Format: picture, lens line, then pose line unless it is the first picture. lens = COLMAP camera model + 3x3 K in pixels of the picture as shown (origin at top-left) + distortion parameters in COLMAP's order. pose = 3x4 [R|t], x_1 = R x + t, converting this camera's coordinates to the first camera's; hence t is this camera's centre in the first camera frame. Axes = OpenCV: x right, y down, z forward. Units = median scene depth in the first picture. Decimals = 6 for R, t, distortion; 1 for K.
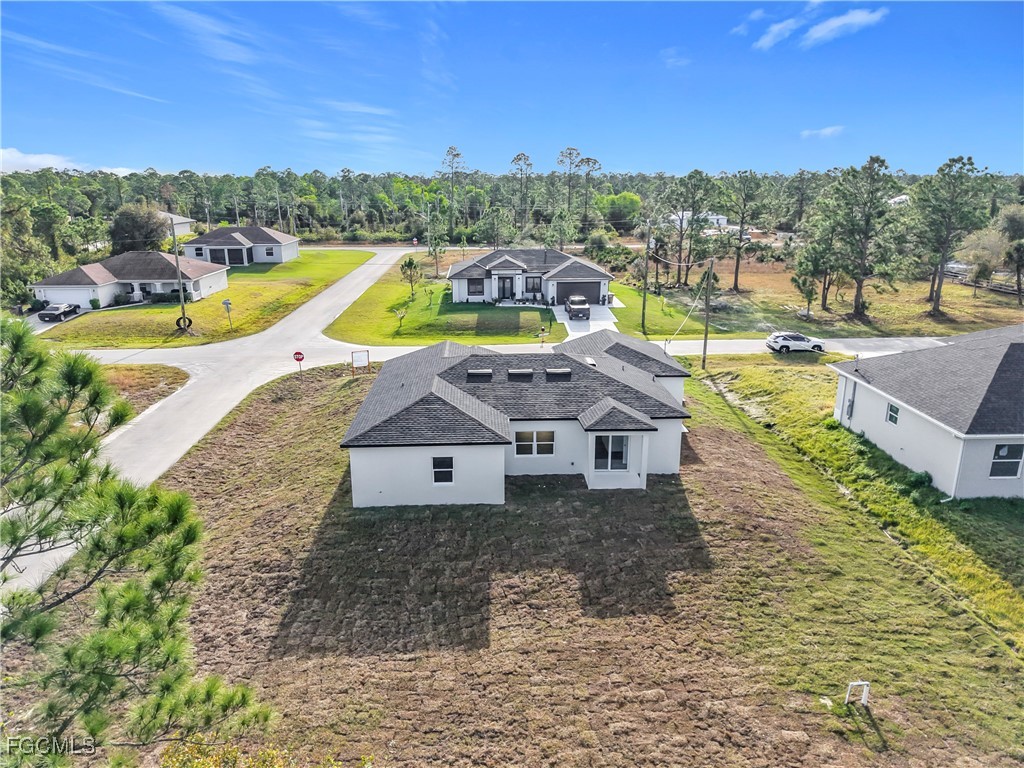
lens RADIAL K [[686.9, 0, 506.6], [0, 686.9, 382.6], [0, 0, 1]] dist [0.083489, -0.126356]
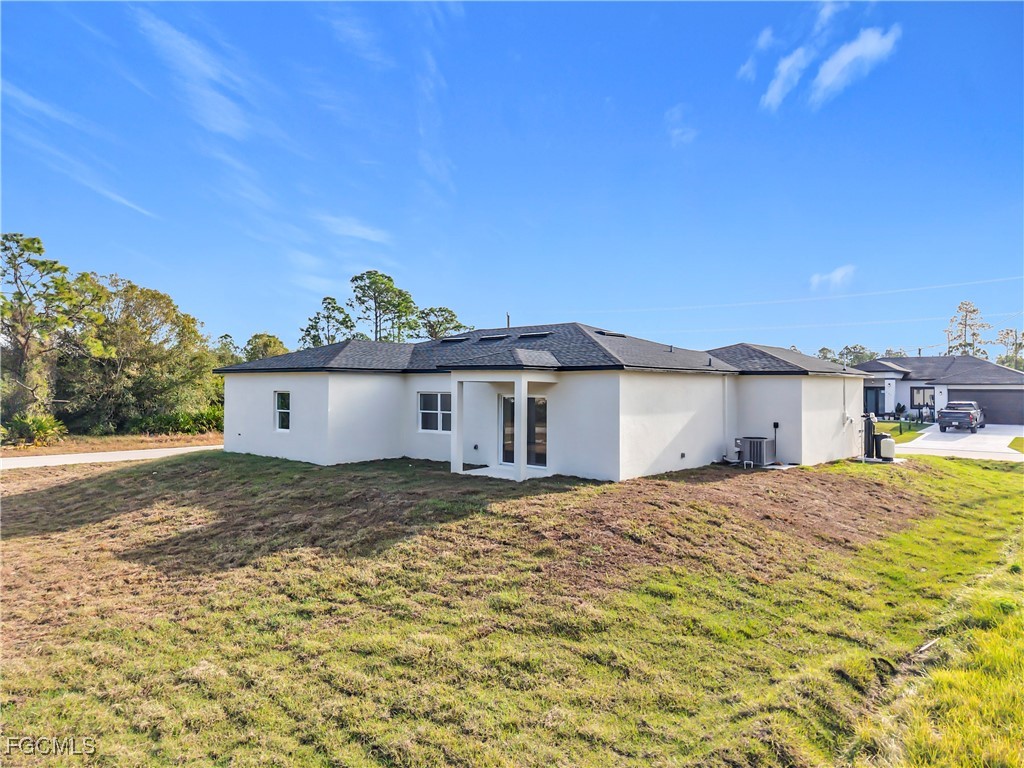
lens RADIAL K [[679.4, 0, 512.0], [0, 679.4, 384.0], [0, 0, 1]] dist [0.051676, -0.038976]
pose [[0.736384, 0.010767, -0.676479, 0.512669], [-0.199413, 0.958909, -0.201810, 0.170550], [0.646509, 0.283508, 0.708272, 0.519427]]
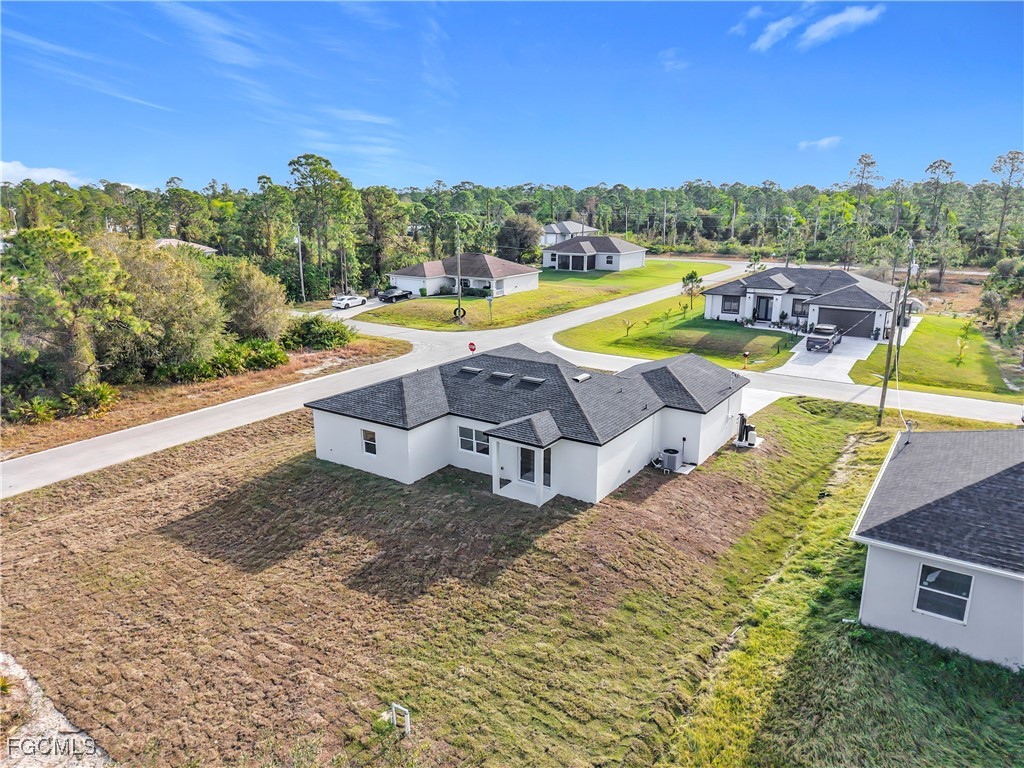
lens RADIAL K [[686.9, 0, 506.6], [0, 686.9, 382.6], [0, 0, 1]] dist [0.083489, -0.126356]
pose [[0.810106, 0.153740, -0.565768, 0.617526], [-0.163014, 0.986020, 0.034522, -0.041723], [0.563165, 0.064262, 0.823842, 0.141316]]
